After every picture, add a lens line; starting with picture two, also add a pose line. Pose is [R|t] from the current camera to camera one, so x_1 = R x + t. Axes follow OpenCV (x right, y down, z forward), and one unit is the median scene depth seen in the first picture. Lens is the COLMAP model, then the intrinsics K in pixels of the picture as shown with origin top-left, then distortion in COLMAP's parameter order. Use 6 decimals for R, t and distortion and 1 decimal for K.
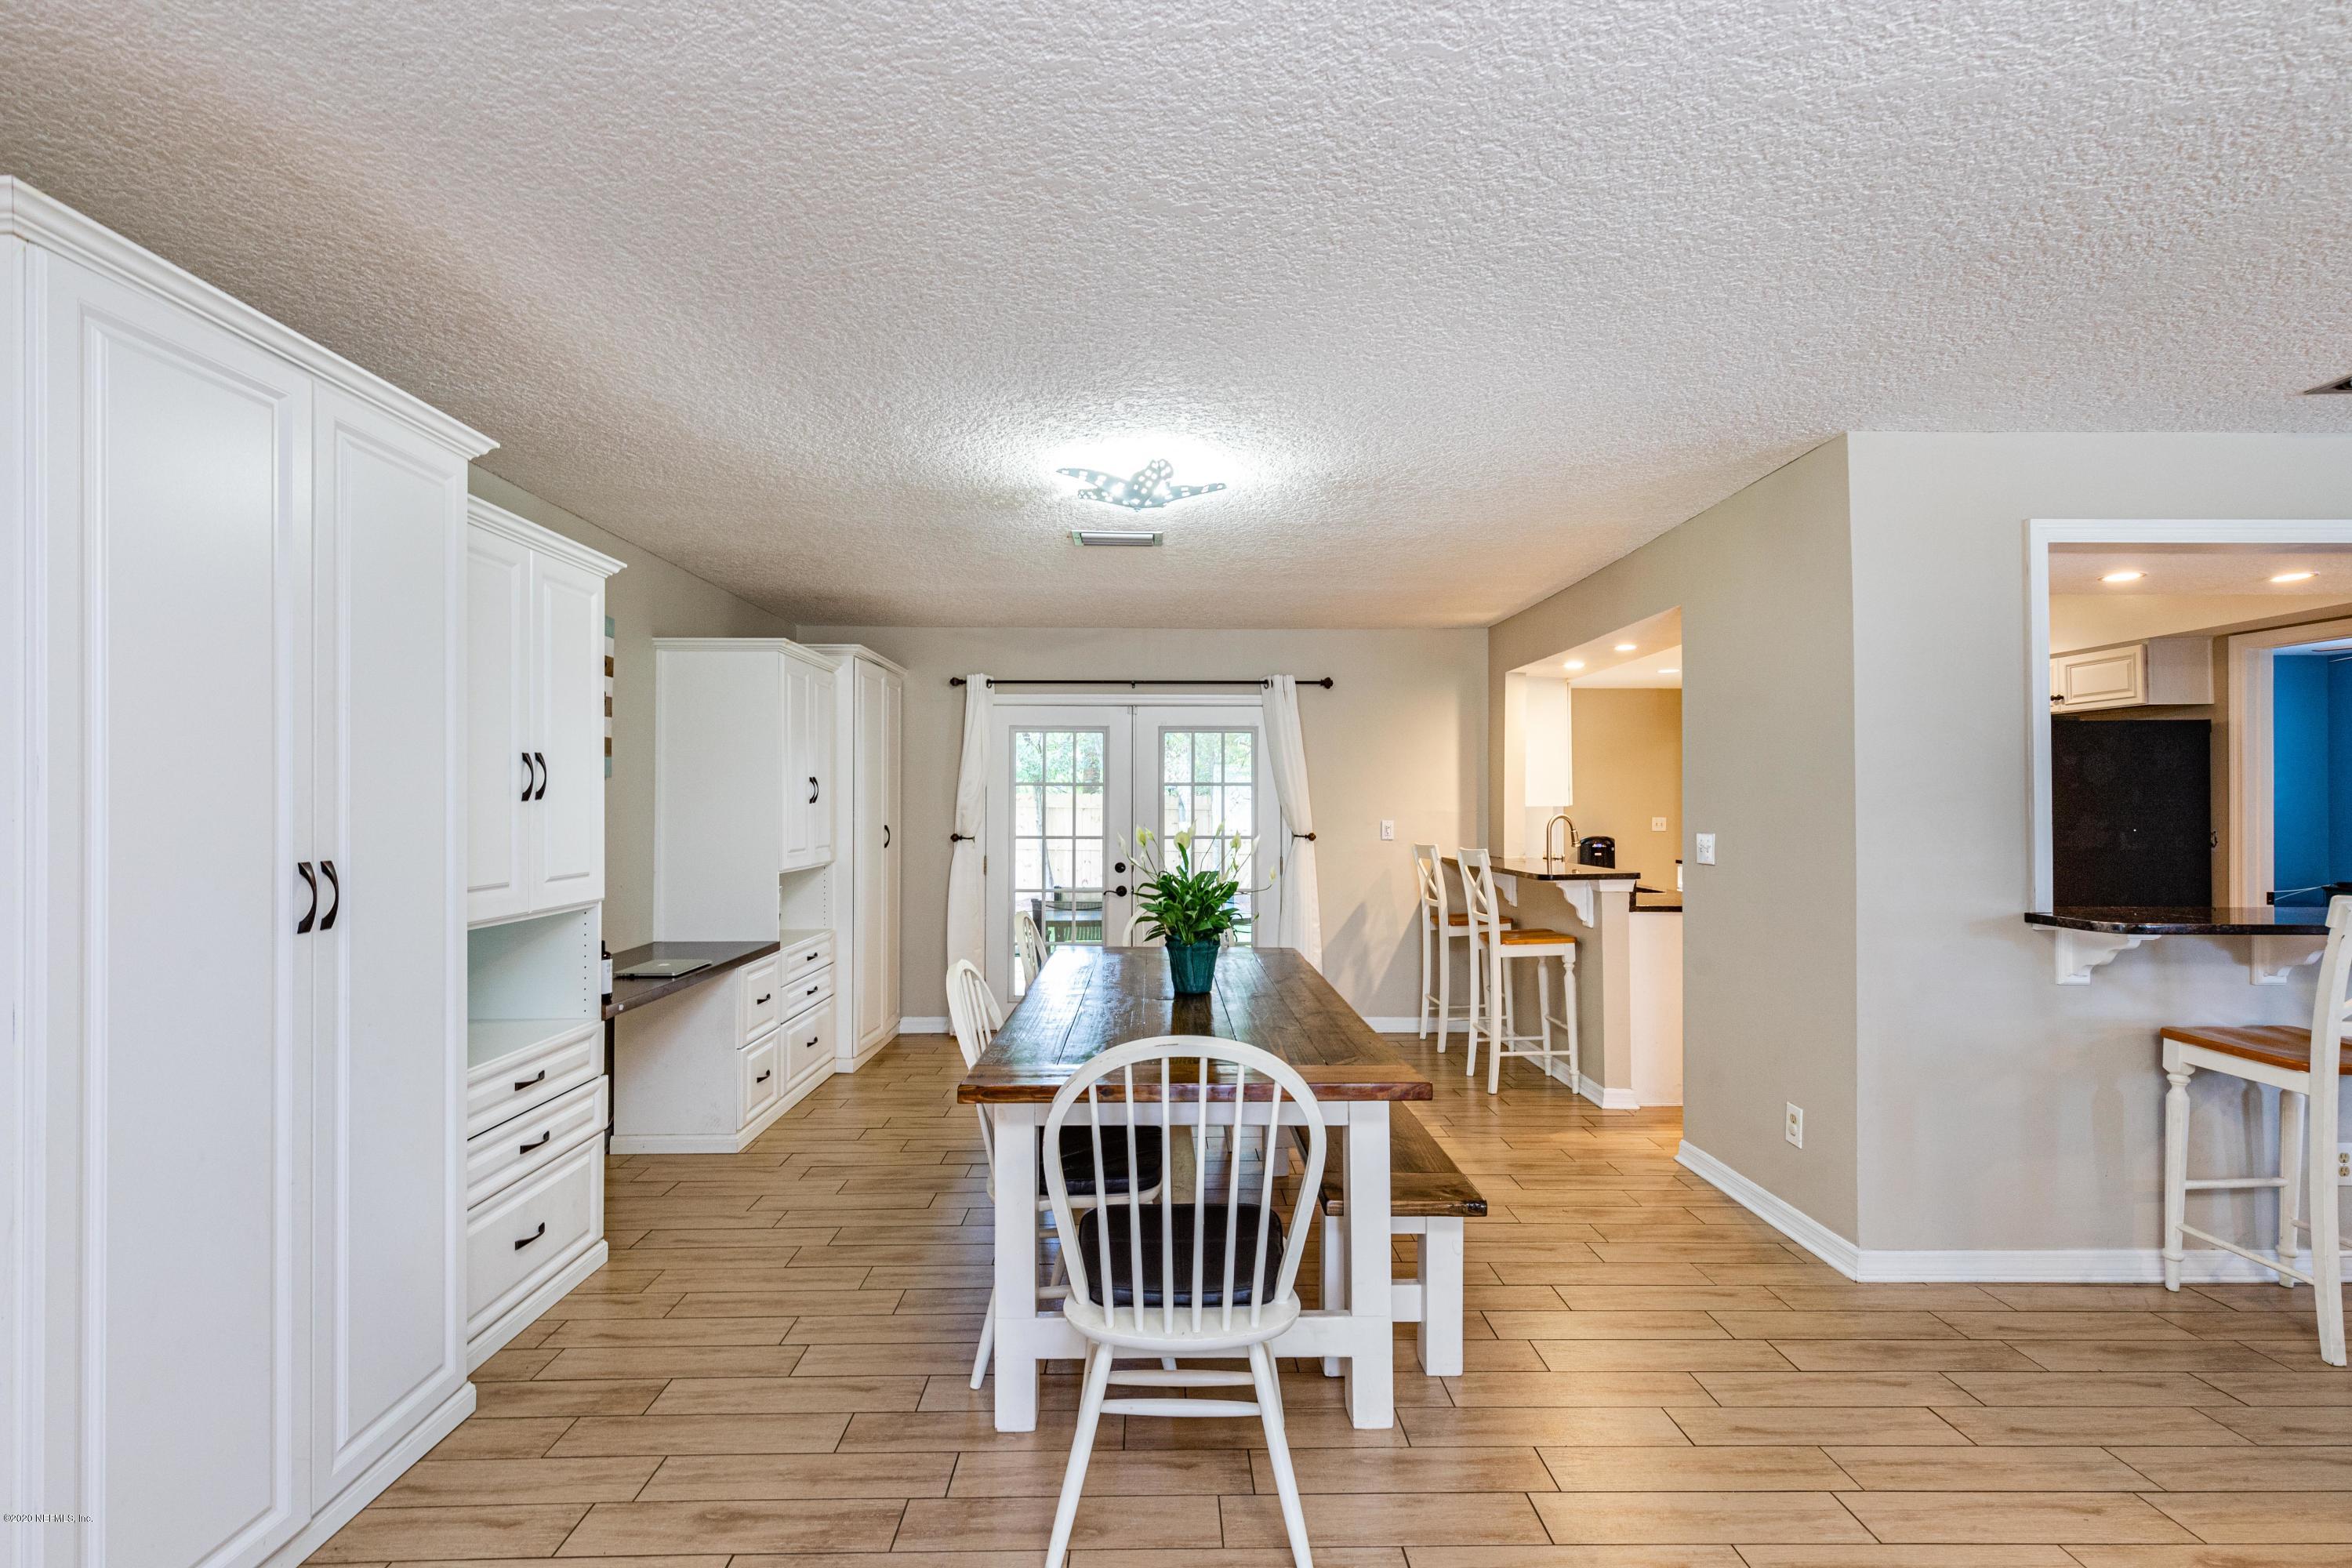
lens RADIAL K [[1058.8, 0, 1176.4], [0, 1058.8, 789.6], [0, 0, 1]] dist [0.006571, -0.000635]
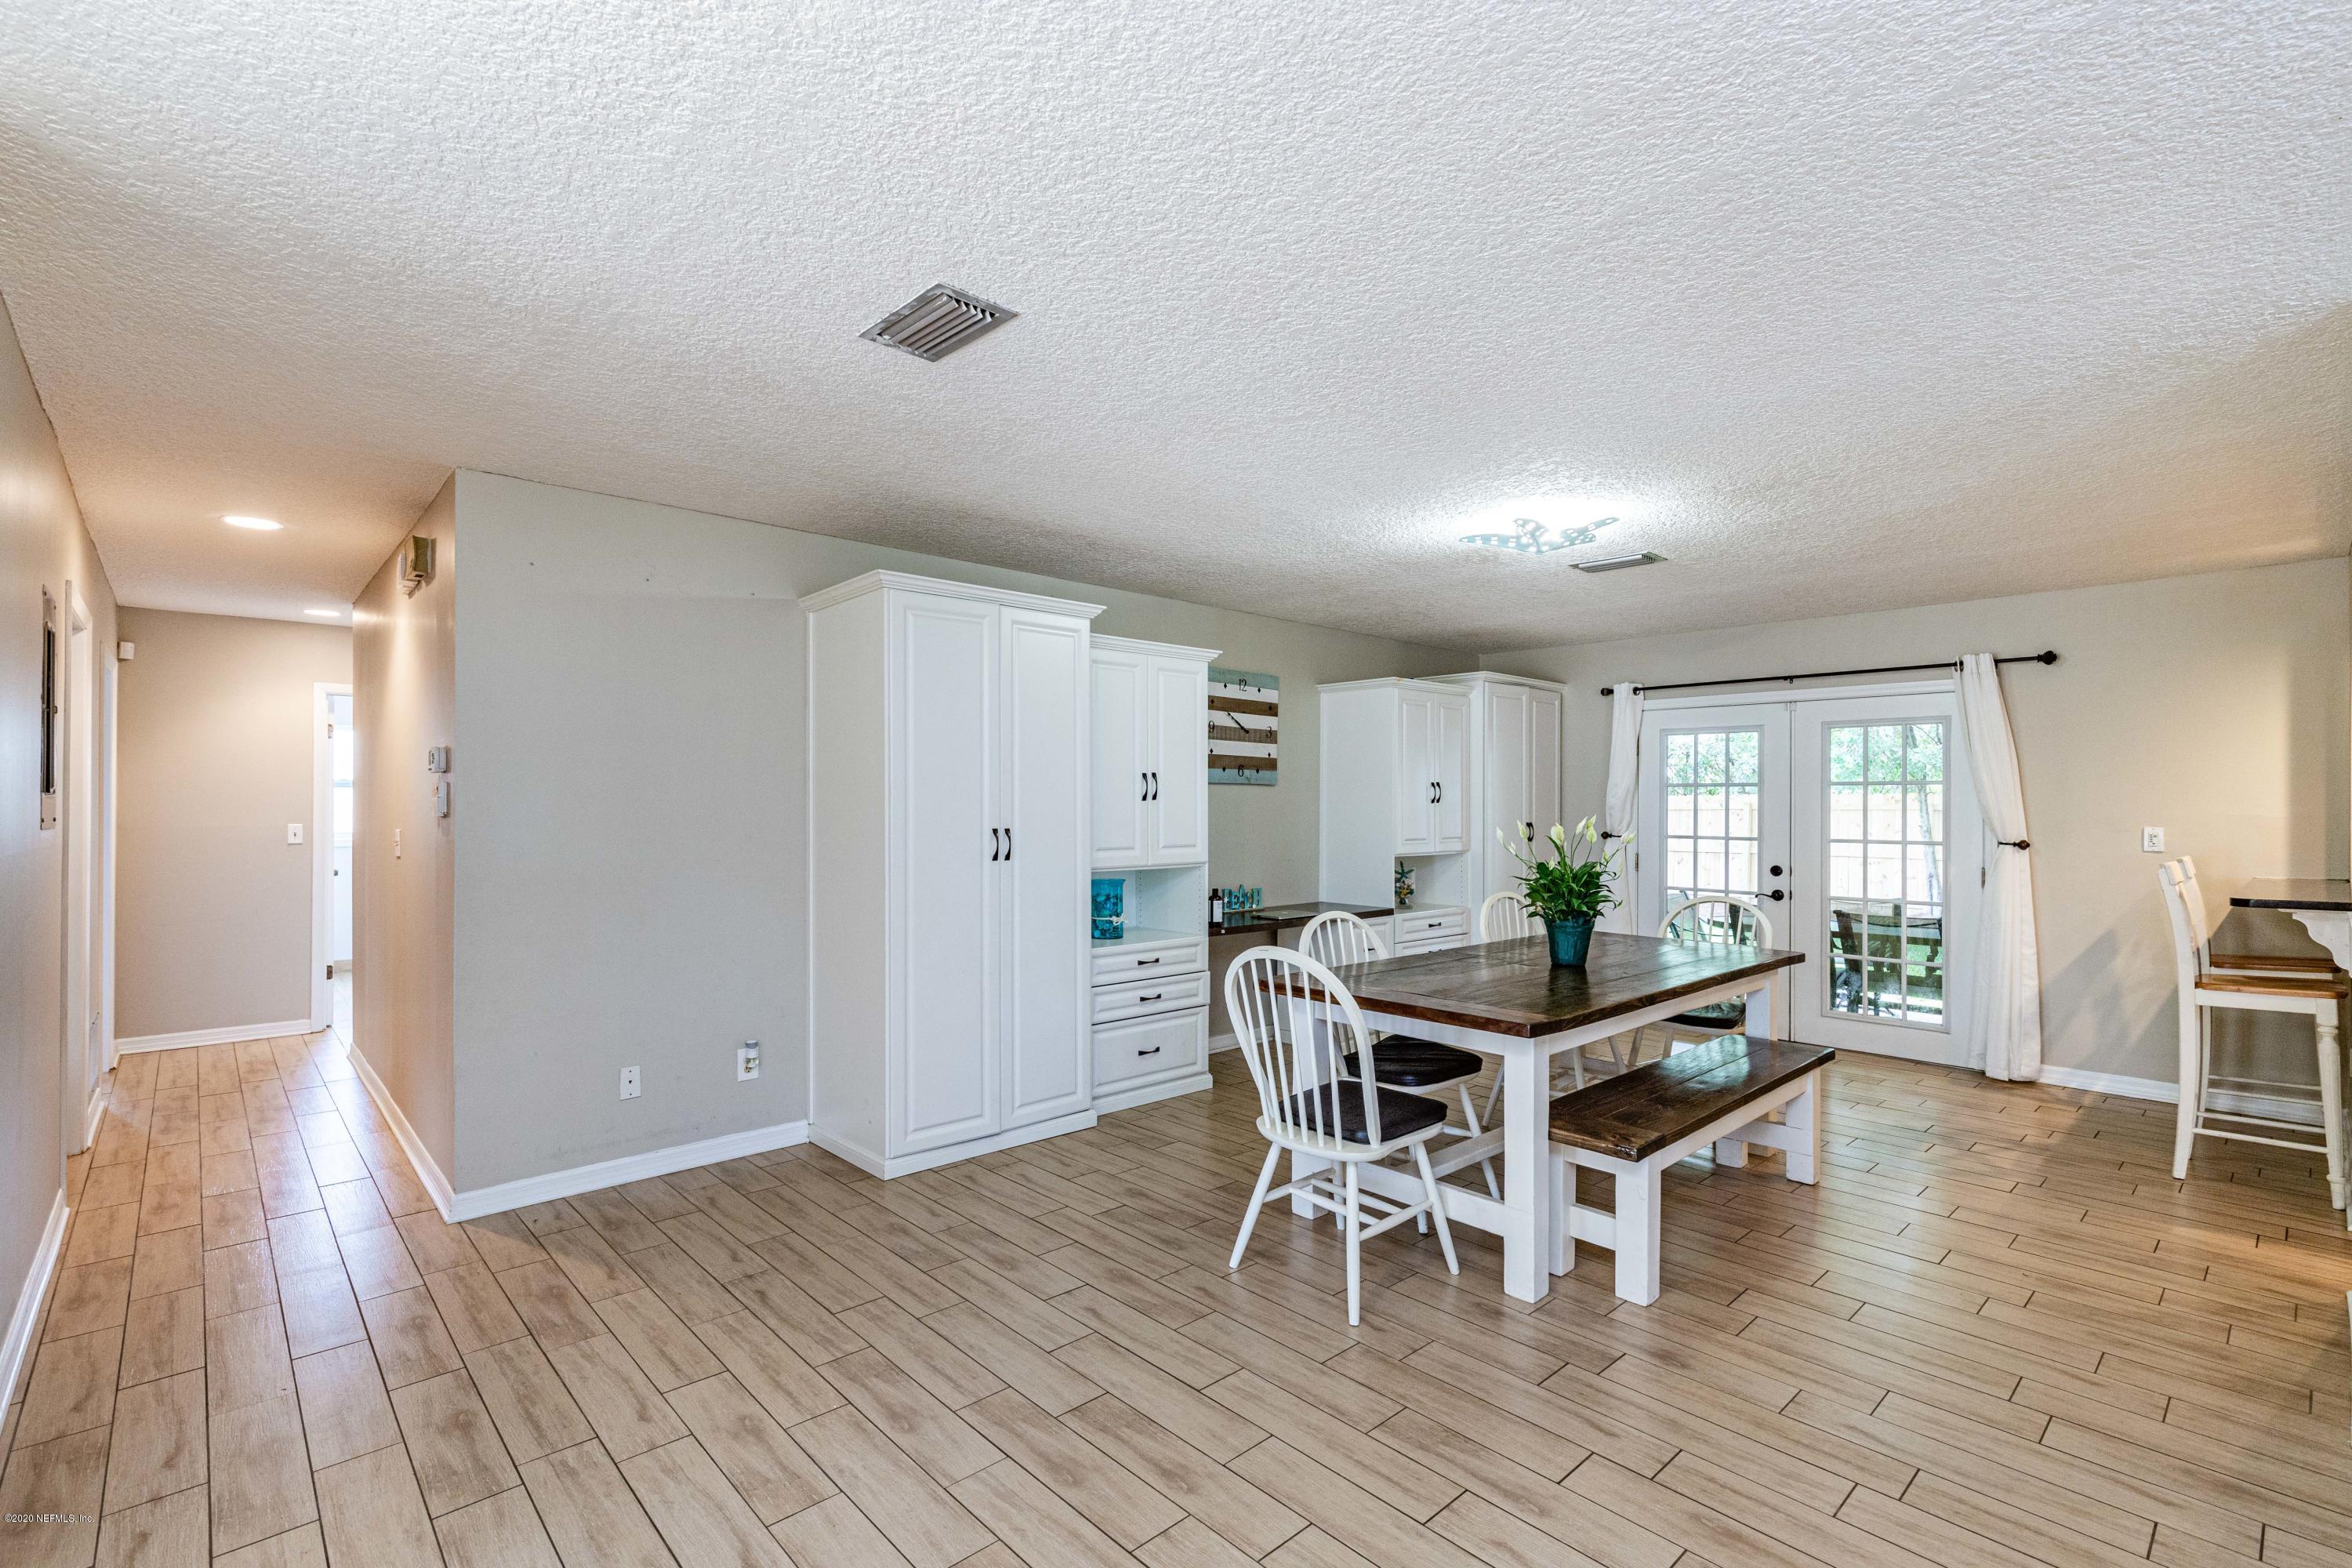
lens RADIAL K [[1057.8, 0, 1181.8], [0, 1057.8, 790.8], [0, 0, 1]] dist [0.004219, -0.003683]
pose [[0.665386, -0.007582, -0.746461, 0.602748], [0.006876, 0.999968, -0.004028, 0.001941], [0.746468, -0.002453, 0.665417, -0.091204]]
